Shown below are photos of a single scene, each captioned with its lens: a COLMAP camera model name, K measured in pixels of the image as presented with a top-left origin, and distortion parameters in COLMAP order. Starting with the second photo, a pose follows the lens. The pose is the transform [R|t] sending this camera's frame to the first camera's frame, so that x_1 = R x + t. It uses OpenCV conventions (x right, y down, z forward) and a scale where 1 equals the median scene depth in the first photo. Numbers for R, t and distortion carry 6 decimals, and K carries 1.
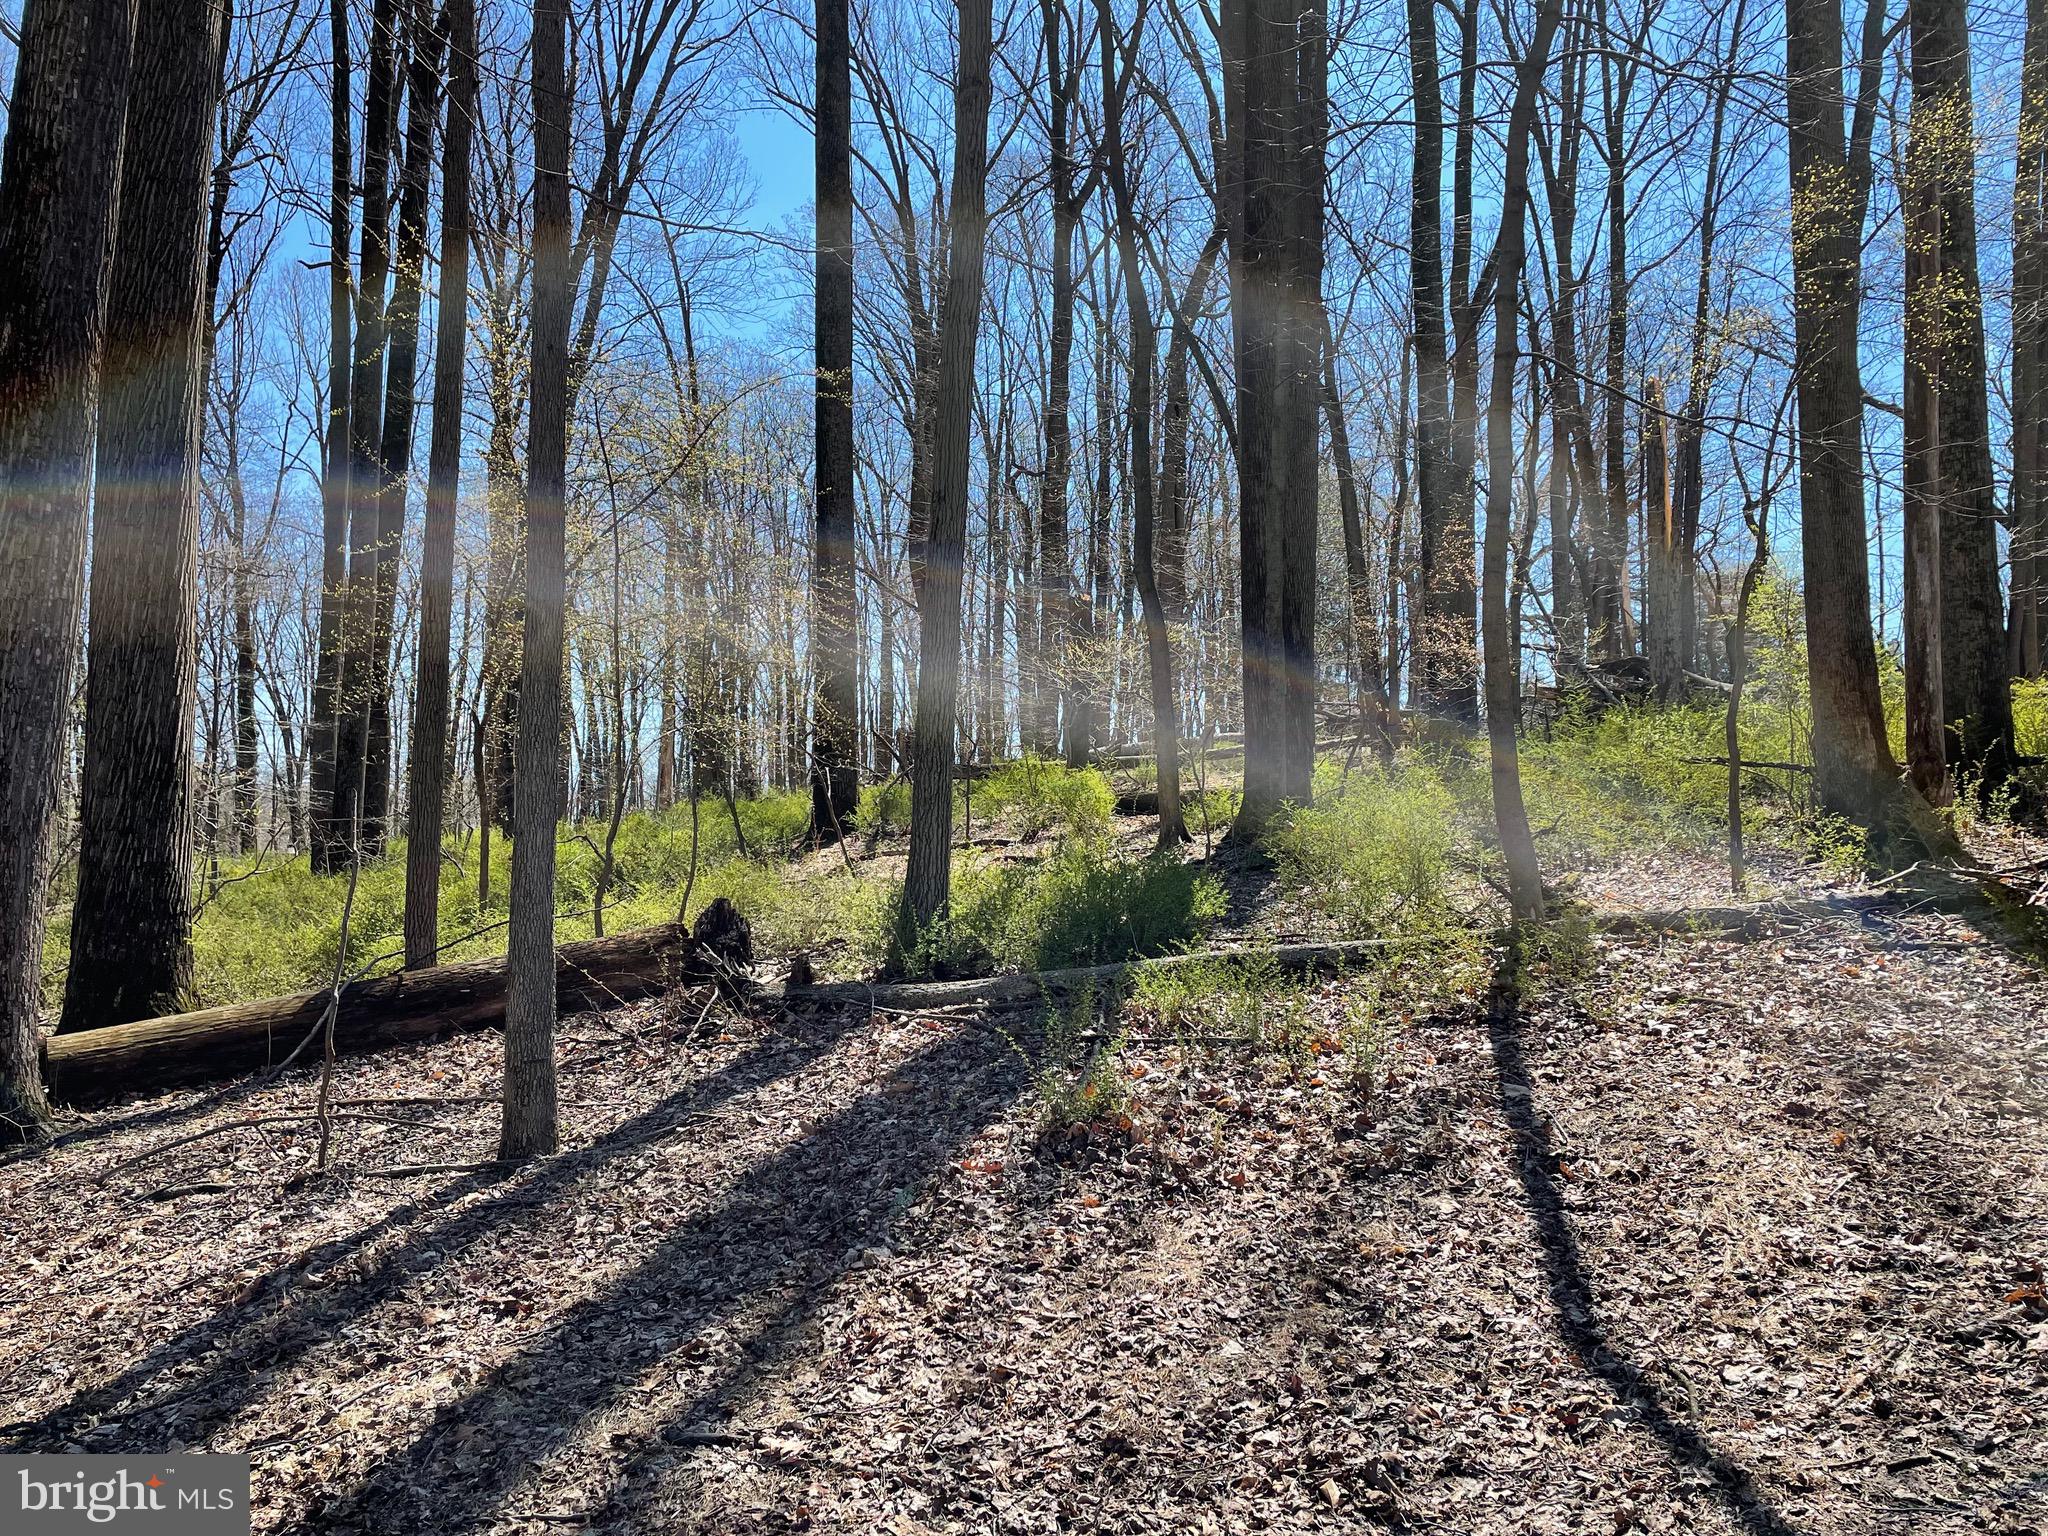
lens RADIAL K [[1543.2, 0, 1021.4], [0, 1543.2, 778.0], [0, 0, 1]] dist [0.093086, -0.114080]
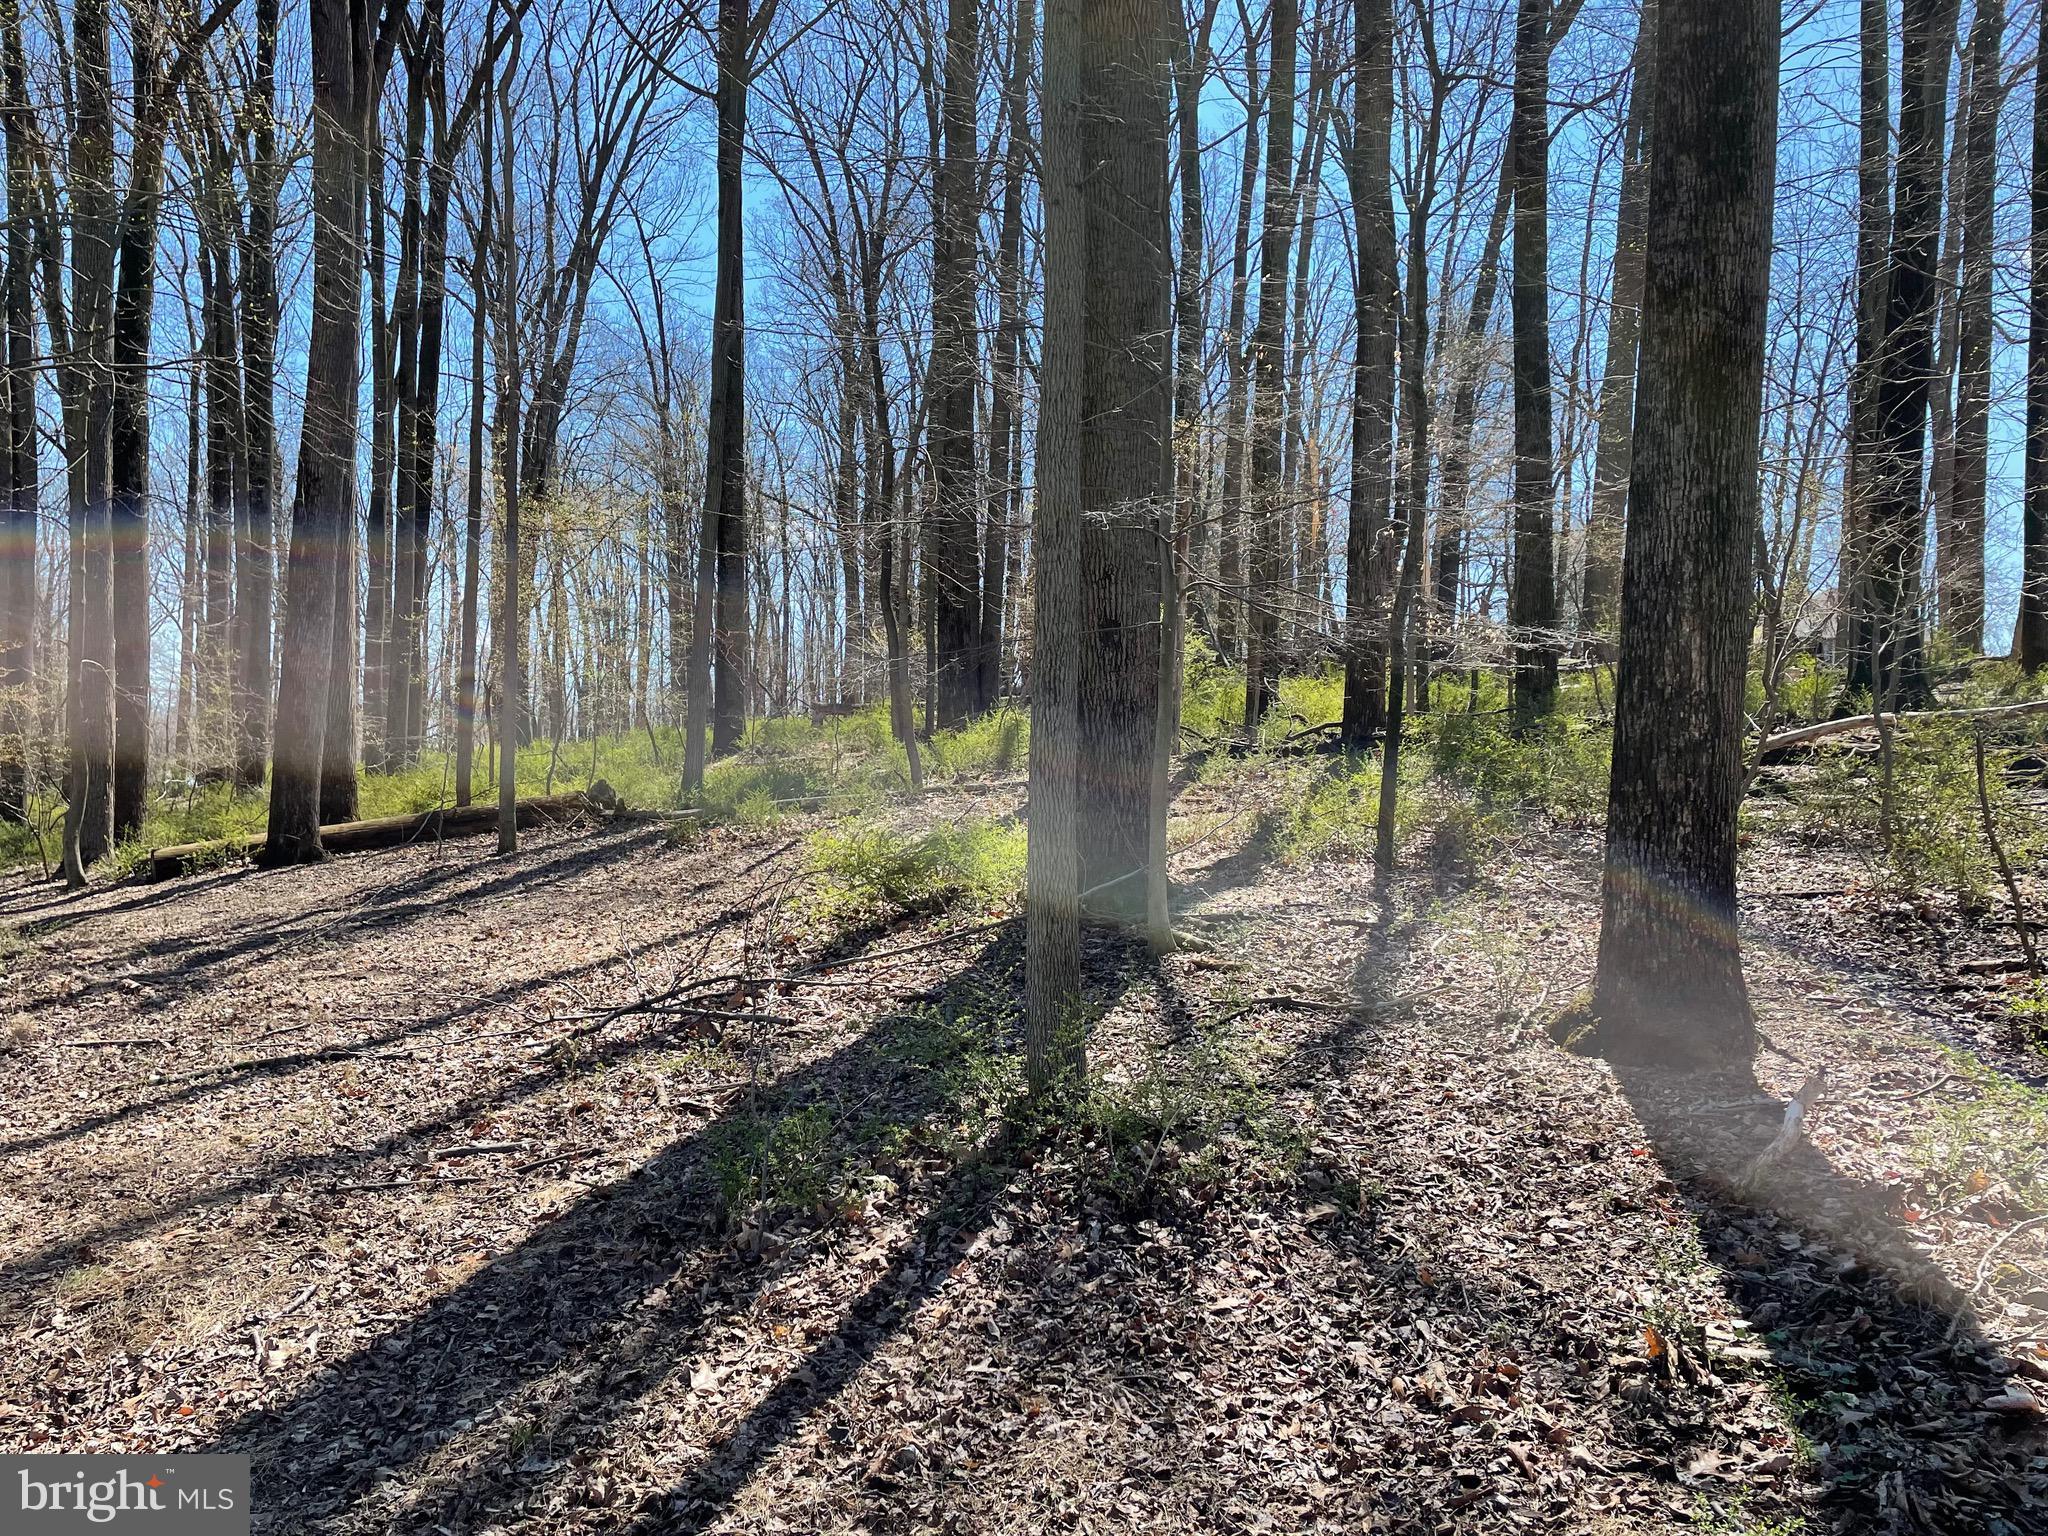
lens RADIAL K [[1543.2, 0, 1008.3], [0, 1543.2, 766.4], [0, 0, 1]] dist [0.093086, -0.114080]
pose [[0.999897, 0.005474, -0.013281, 0.081609], [-0.004865, 0.998956, 0.045432, -0.009345], [0.013516, -0.045362, 0.998879, -0.232503]]
